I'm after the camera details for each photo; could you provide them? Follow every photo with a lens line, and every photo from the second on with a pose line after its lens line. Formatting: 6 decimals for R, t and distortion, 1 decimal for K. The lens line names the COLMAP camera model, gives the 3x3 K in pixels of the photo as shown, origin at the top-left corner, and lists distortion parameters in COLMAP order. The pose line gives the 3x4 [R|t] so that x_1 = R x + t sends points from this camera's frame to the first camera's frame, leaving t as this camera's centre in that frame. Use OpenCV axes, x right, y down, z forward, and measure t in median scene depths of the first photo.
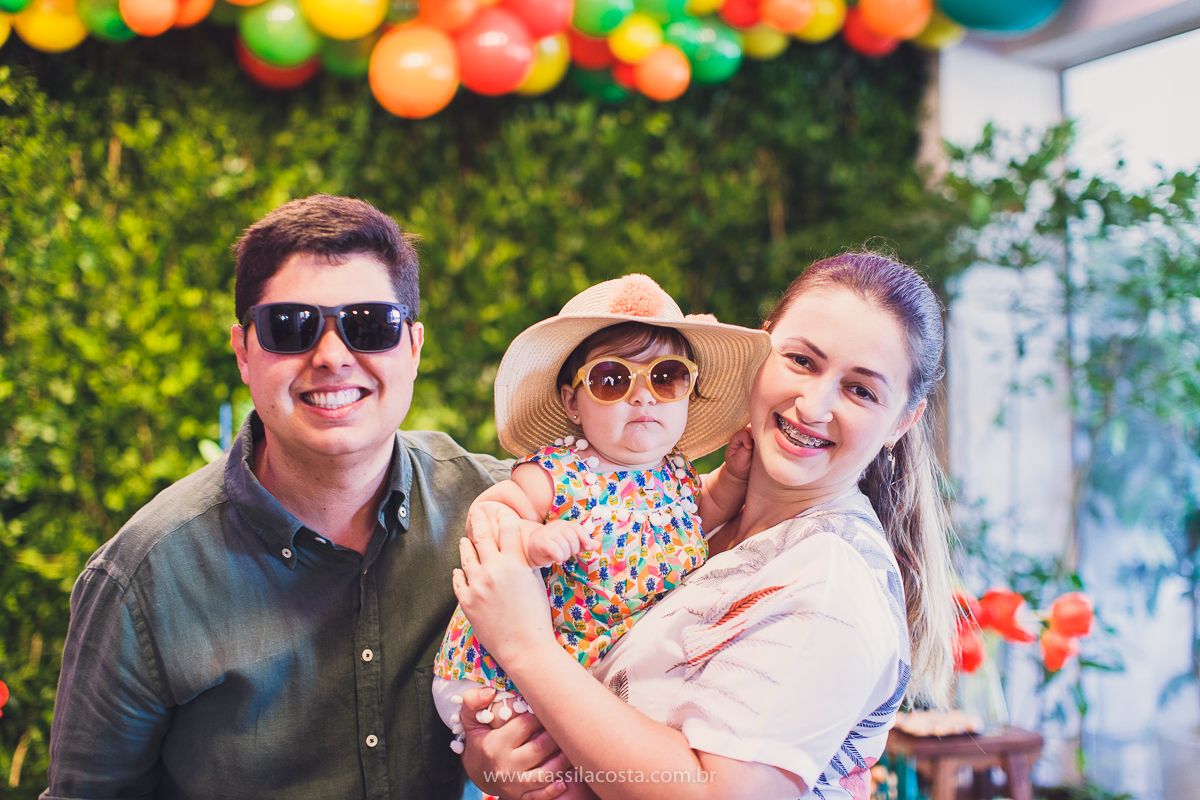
lens RADIAL K [[1759.8, 0, 600.0], [0, 1759.8, 400.0], [0, 0, 1]] dist [0.013196, 0.041479]
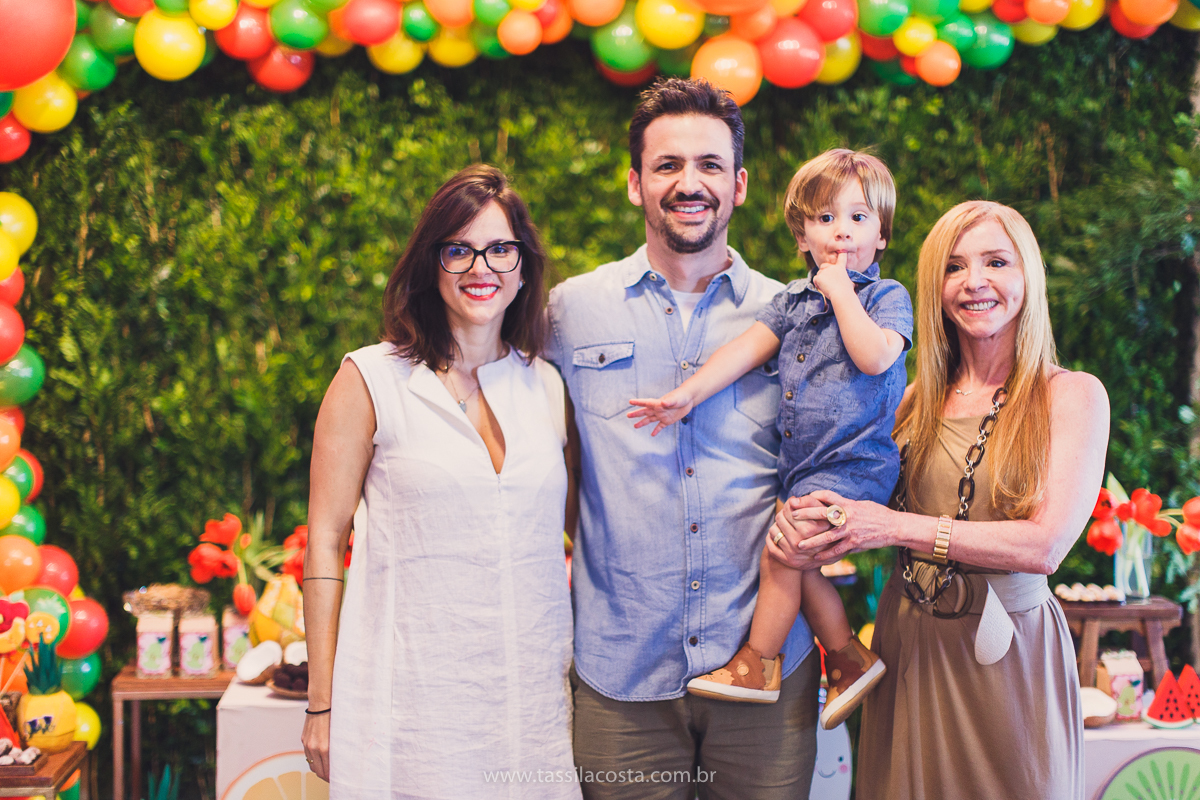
lens RADIAL K [[1817.8, 0, 610.0], [0, 1817.8, 399.9], [0, 0, 1]] dist [0.014117, 0.030124]
pose [[0.965368, 0.019493, -0.260162, 0.150649], [-0.009891, 0.999222, 0.038165, -0.001880], [0.260703, -0.034270, 0.964811, -0.271053]]
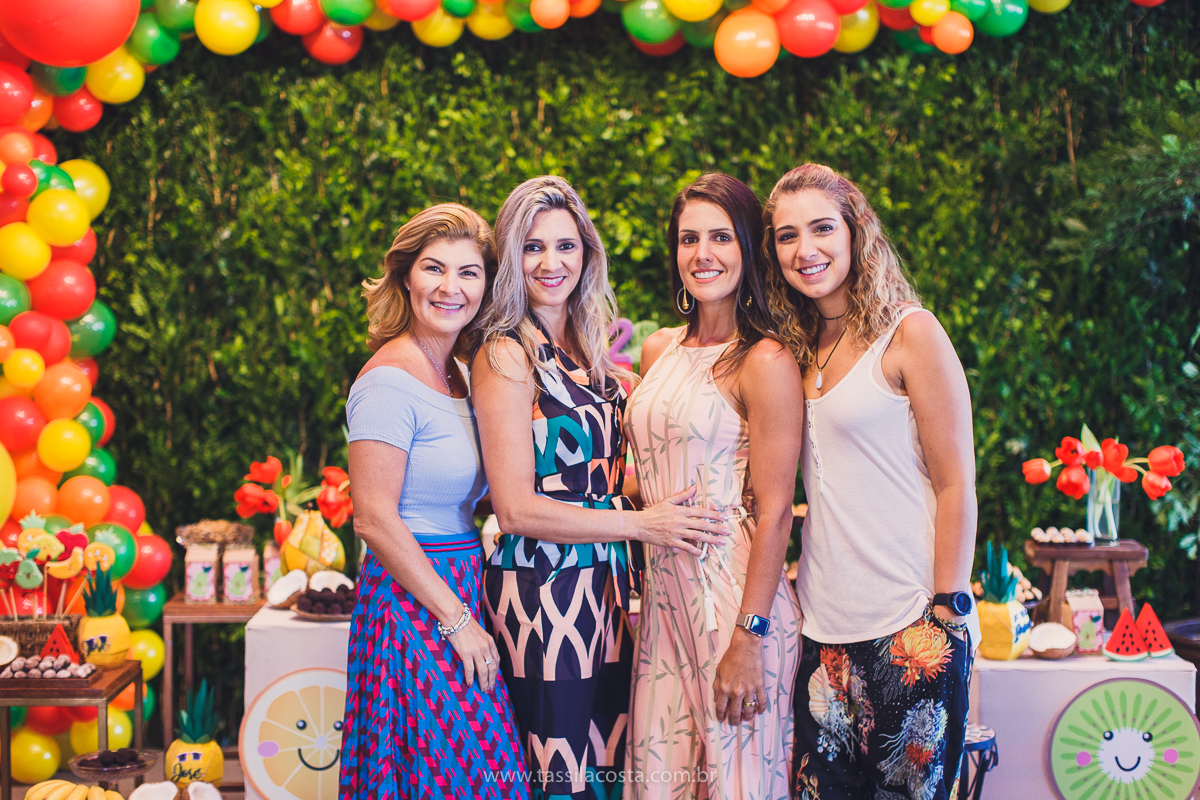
lens RADIAL K [[1838.5, 0, 612.8], [0, 1838.5, 388.9], [0, 0, 1]] dist [0.027695, 0.042320]
pose [[0.945467, 0.029001, -0.324423, 0.246939], [-0.011276, 0.998346, 0.056383, -0.003974], [0.325522, -0.049649, 0.944230, -0.342277]]
